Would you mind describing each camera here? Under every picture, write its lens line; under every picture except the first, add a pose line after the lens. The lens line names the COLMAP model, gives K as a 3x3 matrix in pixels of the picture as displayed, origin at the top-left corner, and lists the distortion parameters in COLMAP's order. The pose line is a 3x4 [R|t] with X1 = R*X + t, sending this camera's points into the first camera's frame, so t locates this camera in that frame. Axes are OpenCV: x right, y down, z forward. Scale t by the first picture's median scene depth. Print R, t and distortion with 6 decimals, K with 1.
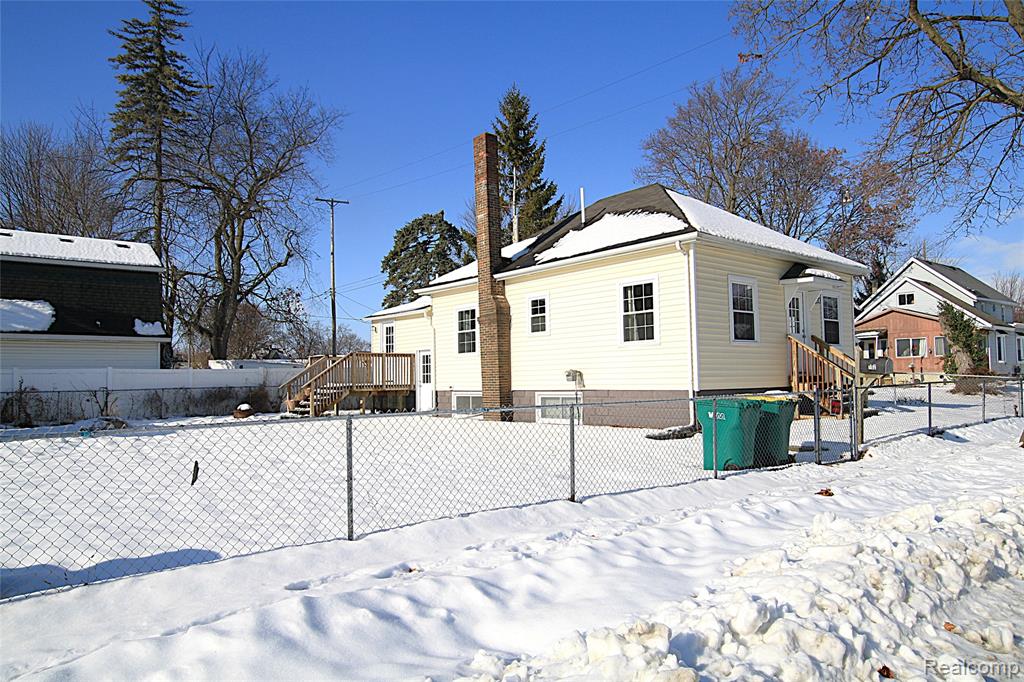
lens RADIAL K [[656.9, 0, 493.2], [0, 656.9, 358.8], [0, 0, 1]] dist [-0.004462, 0.003049]
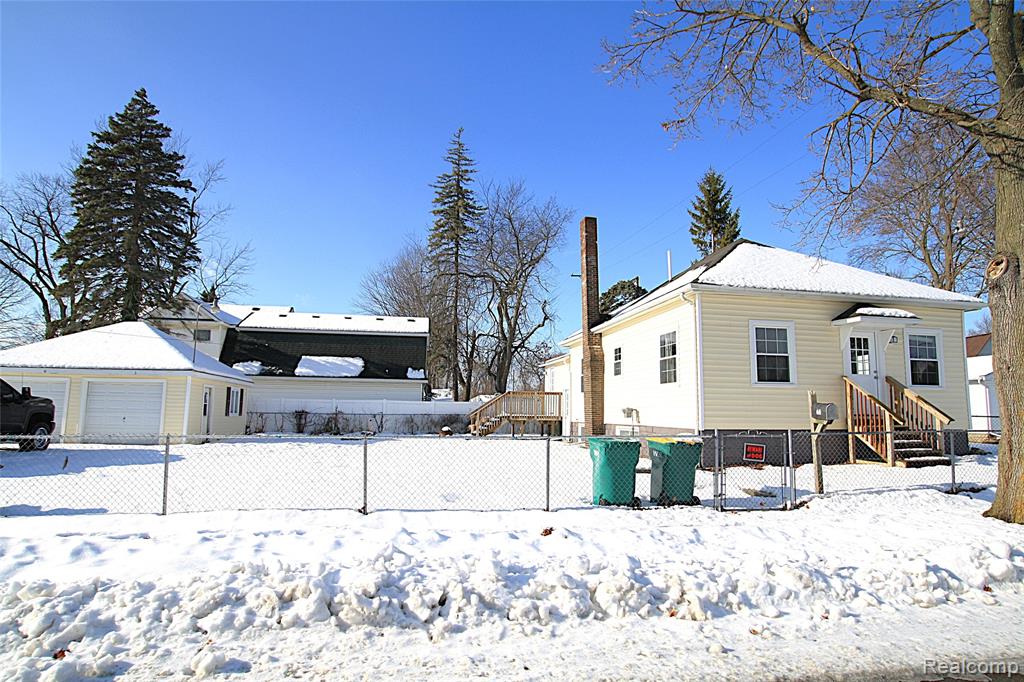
lens RADIAL K [[511.4, 0, 520.6], [0, 511.4, 360.7], [0, 0, 1]] dist [-0.030934, 0.001150]
pose [[0.886735, -0.020908, -0.461805, 0.278030], [-0.009053, 0.998000, -0.062567, -0.006075], [0.462189, 0.059661, 0.884772, 0.080408]]
